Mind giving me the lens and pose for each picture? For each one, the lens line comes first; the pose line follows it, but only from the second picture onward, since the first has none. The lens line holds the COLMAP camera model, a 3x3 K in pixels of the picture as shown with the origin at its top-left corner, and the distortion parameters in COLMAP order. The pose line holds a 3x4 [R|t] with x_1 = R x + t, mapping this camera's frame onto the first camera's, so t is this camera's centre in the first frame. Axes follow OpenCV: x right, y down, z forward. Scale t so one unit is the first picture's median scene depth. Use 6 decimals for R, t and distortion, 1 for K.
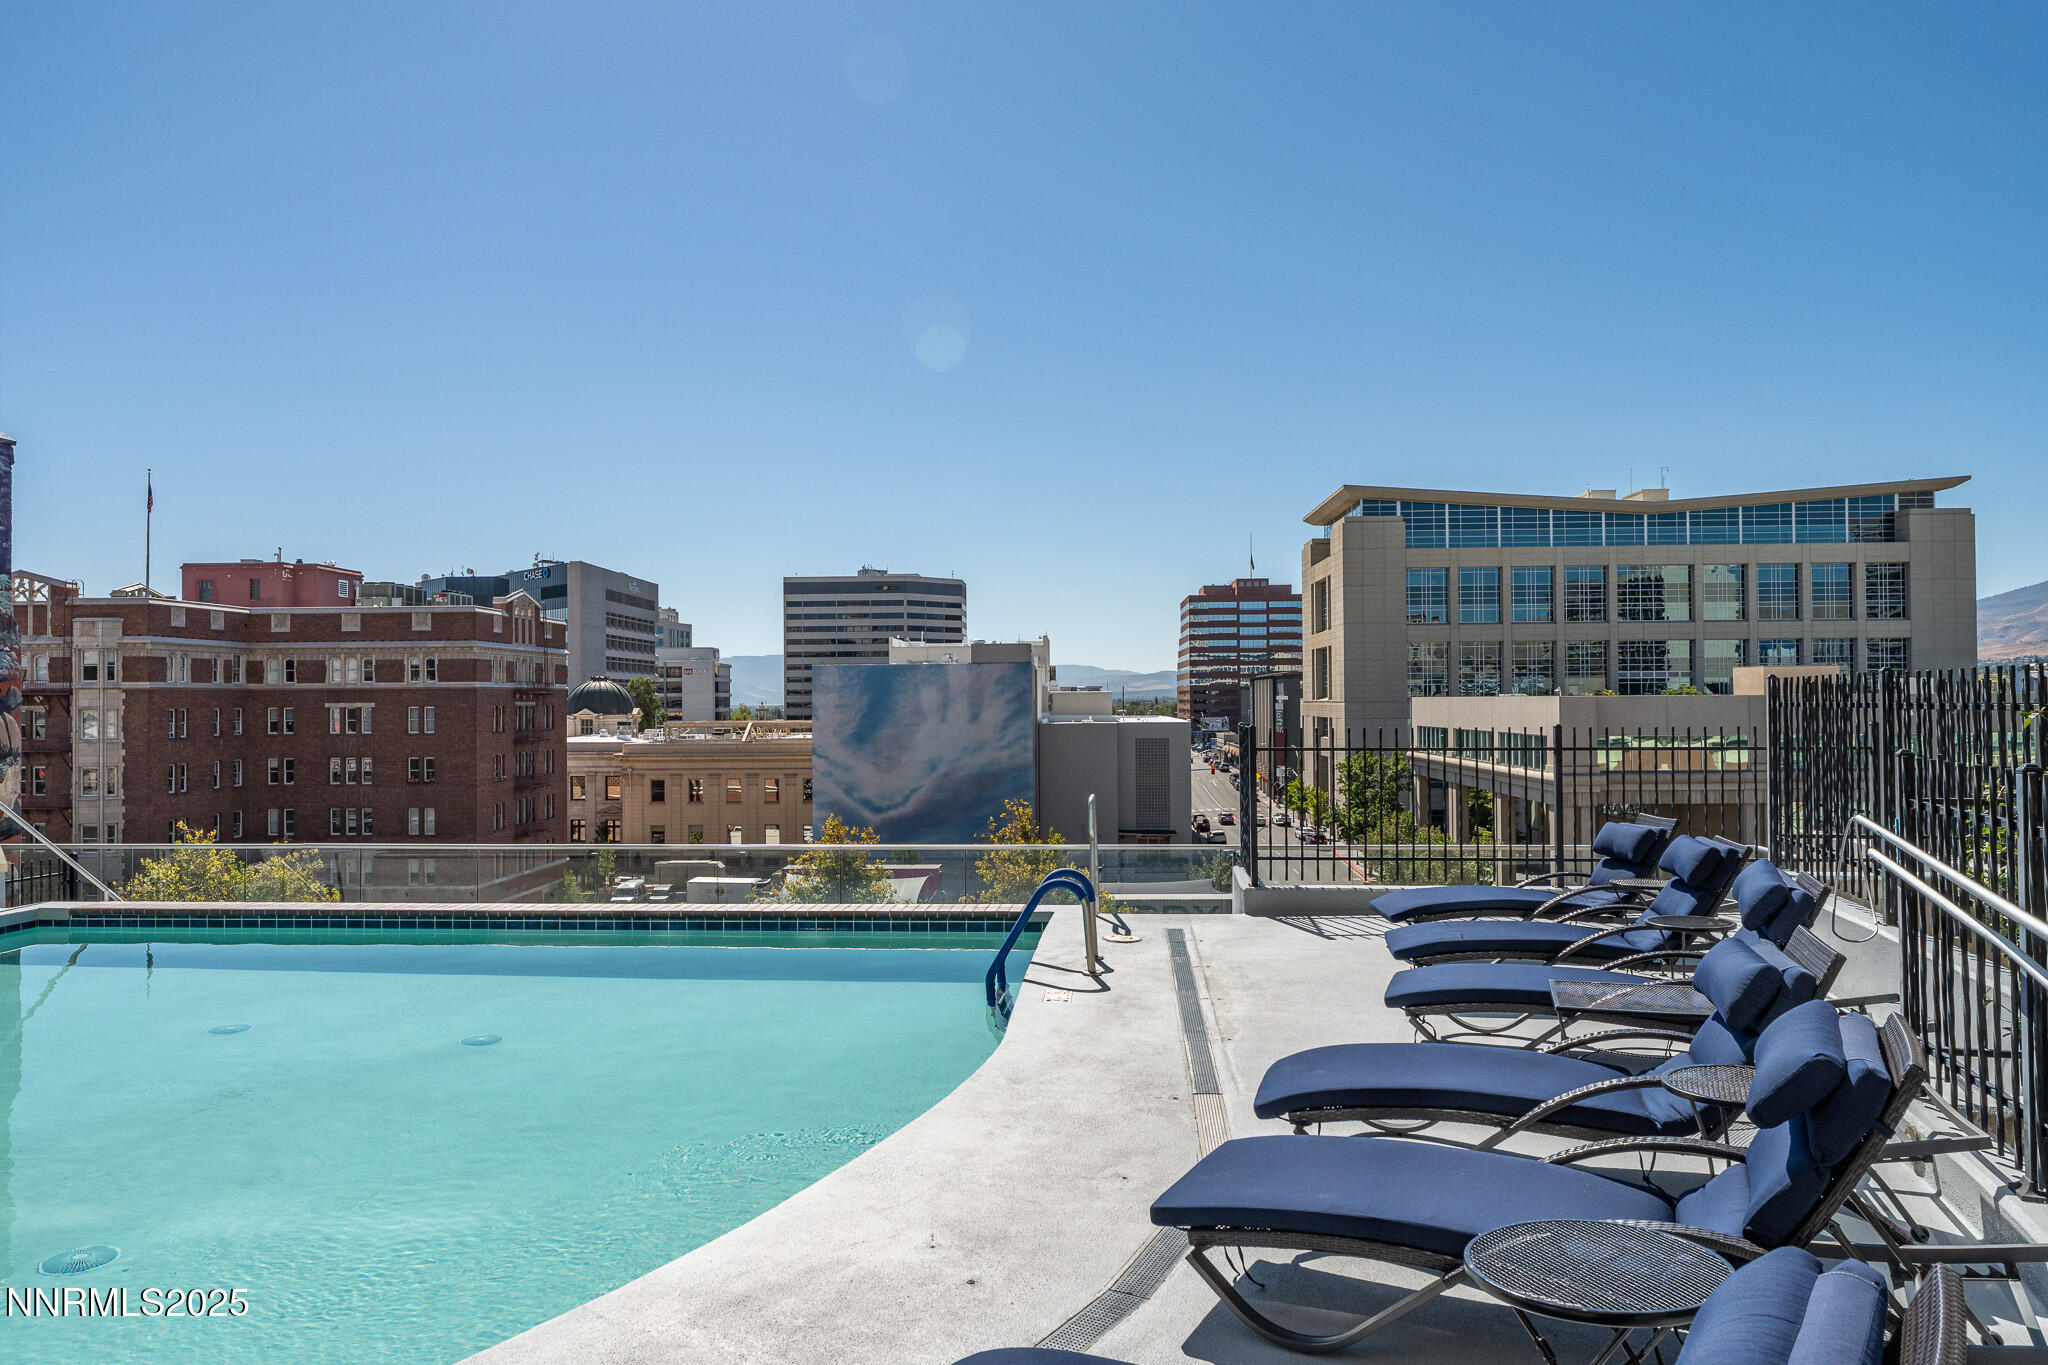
lens RADIAL K [[1339.8, 0, 1024.0], [0, 1339.8, 682.5], [0, 0, 1]] dist [-0.002127, 0.002128]
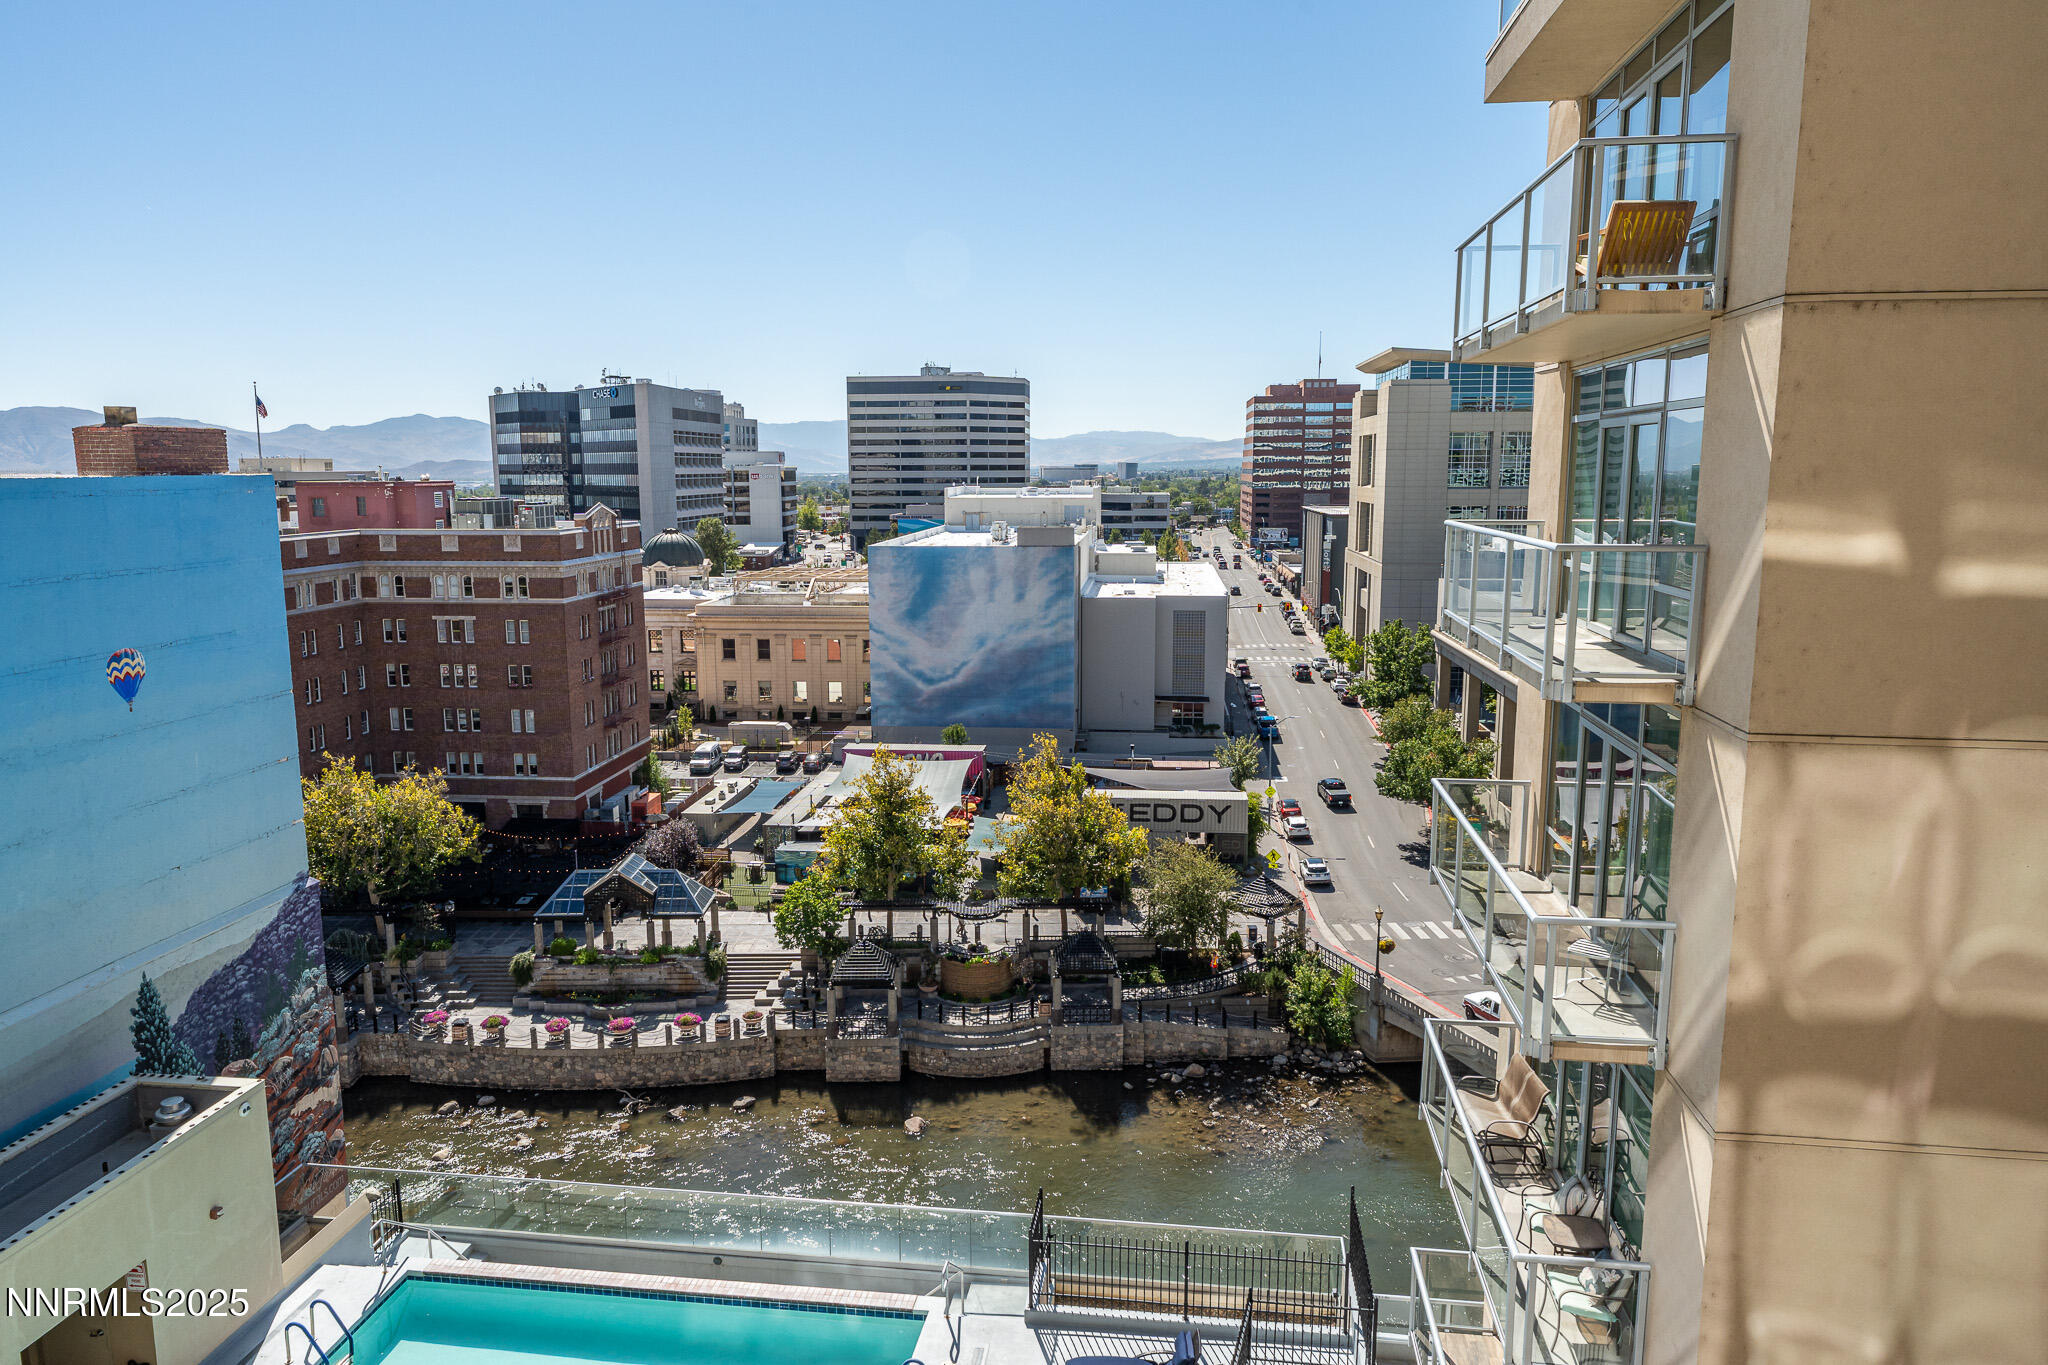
lens RADIAL K [[1339.8, 0, 1024.0], [0, 1339.8, 682.5], [0, 0, 1]] dist [-0.002127, 0.002128]
pose [[0.998684, 0.012785, -0.049667, 0.020220], [-0.004264, 0.985775, 0.168017, -0.086407], [0.051109, -0.167585, 0.984532, -0.061474]]
